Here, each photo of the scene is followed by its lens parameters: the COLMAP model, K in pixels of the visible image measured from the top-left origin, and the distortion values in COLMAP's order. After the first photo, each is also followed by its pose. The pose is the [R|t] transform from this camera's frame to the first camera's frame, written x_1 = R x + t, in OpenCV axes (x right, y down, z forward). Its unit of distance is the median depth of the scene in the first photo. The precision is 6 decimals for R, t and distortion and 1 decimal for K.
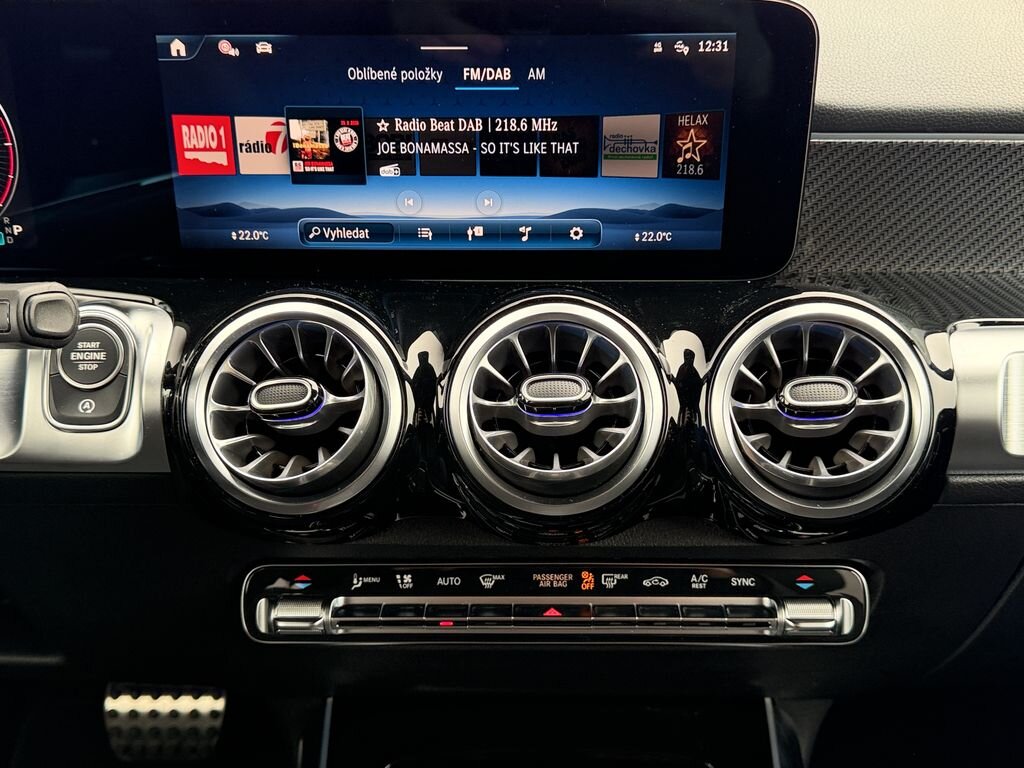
lens RADIAL K [[1087.0, 0, 512.0], [0, 1087.0, 384.0], [0, 0, 1]] dist [0.180822, -0.443543]
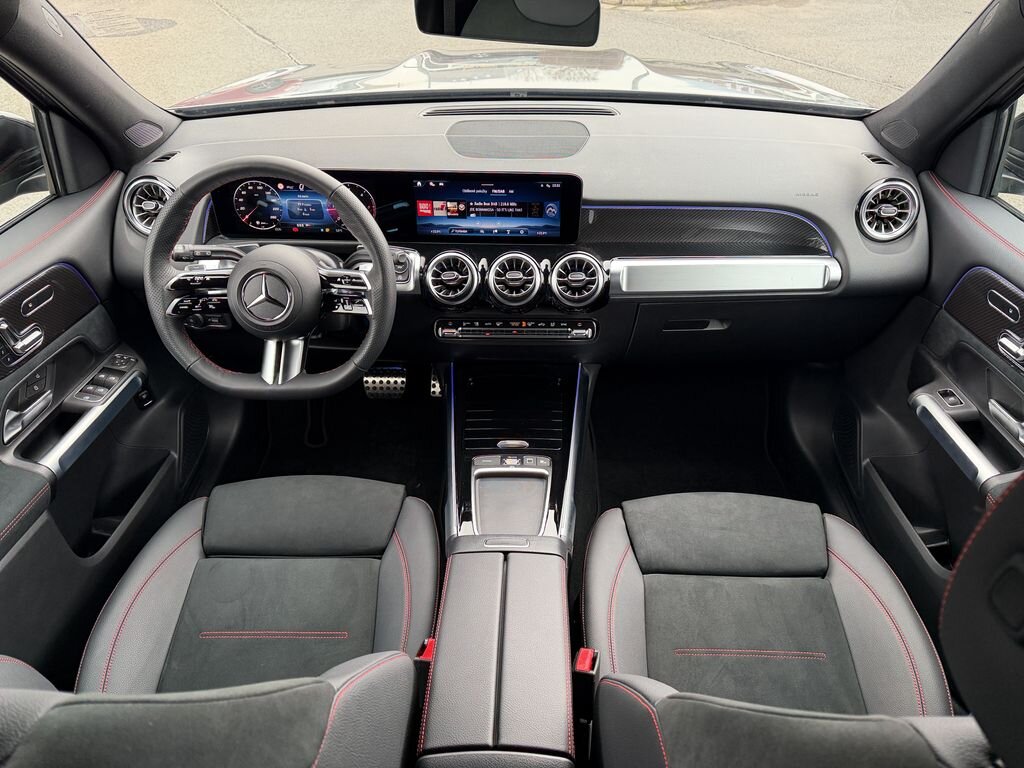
lens RADIAL K [[710.1, 0, 512.0], [0, 710.1, 384.0], [0, 0, 1]] dist [0.150731, -0.314076]
pose [[0.999953, 0.009333, -0.002561, 0.036925], [-0.008695, 0.982546, 0.185815, -0.082202], [0.004251, -0.185784, 0.982581, -1.577353]]
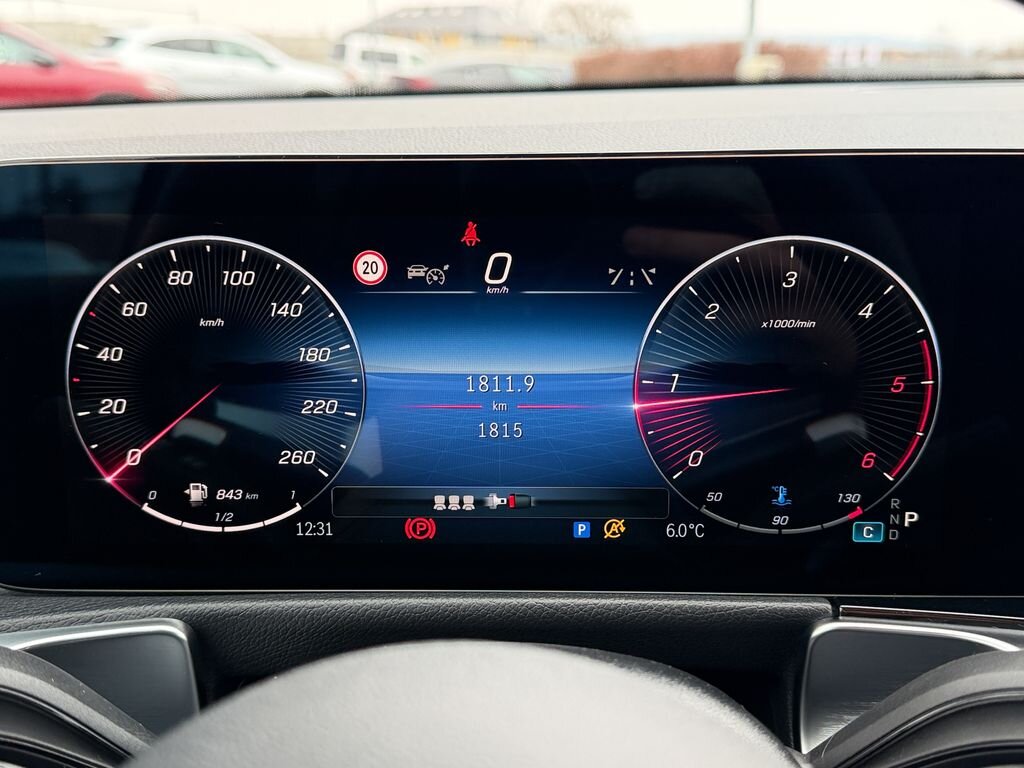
lens RADIAL K [[1087.0, 0, 512.0], [0, 1087.0, 384.0], [0, 0, 1]] dist [0.180822, -0.443543]
pose [[0.999923, 0.002285, 0.012223, -0.703738], [-0.000043, 0.983599, -0.180369, -0.106831], [-0.012434, 0.180355, 0.983523, 0.405641]]
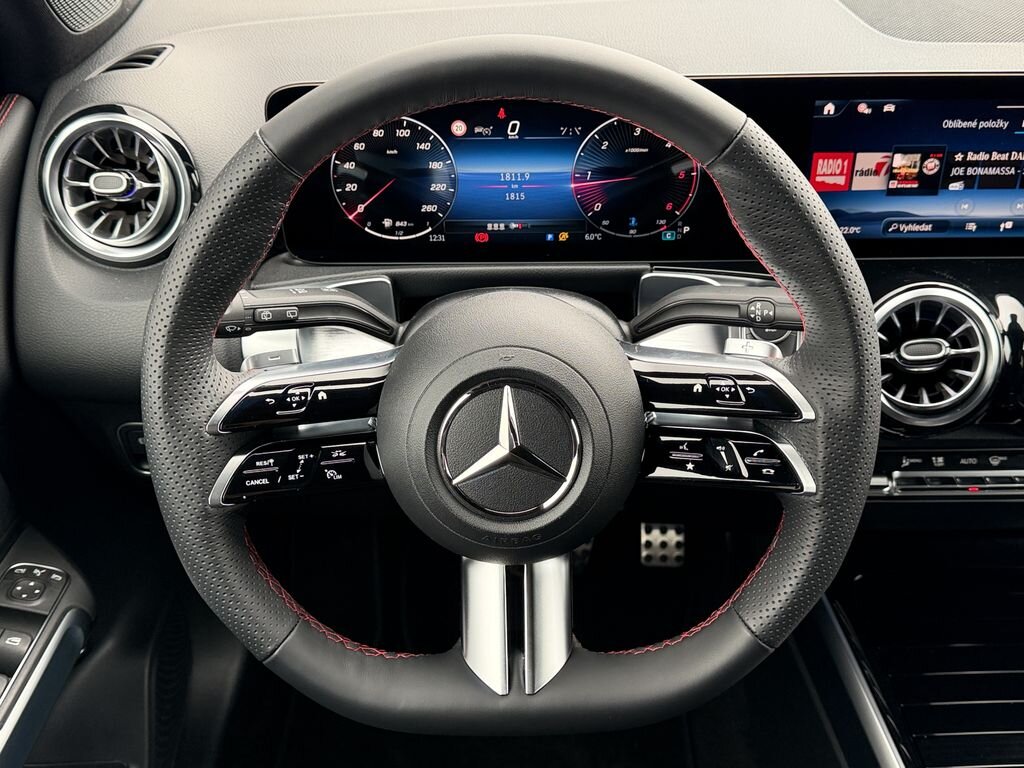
lens RADIAL K [[1087.0, 0, 512.0], [0, 1087.0, 384.0], [0, 0, 1]] dist [0.180822, -0.443543]
pose [[0.999826, -0.015268, 0.010715, -0.727061], [0.013433, 0.987930, 0.154314, -0.171673], [-0.012942, -0.154144, 0.987964, -0.485189]]
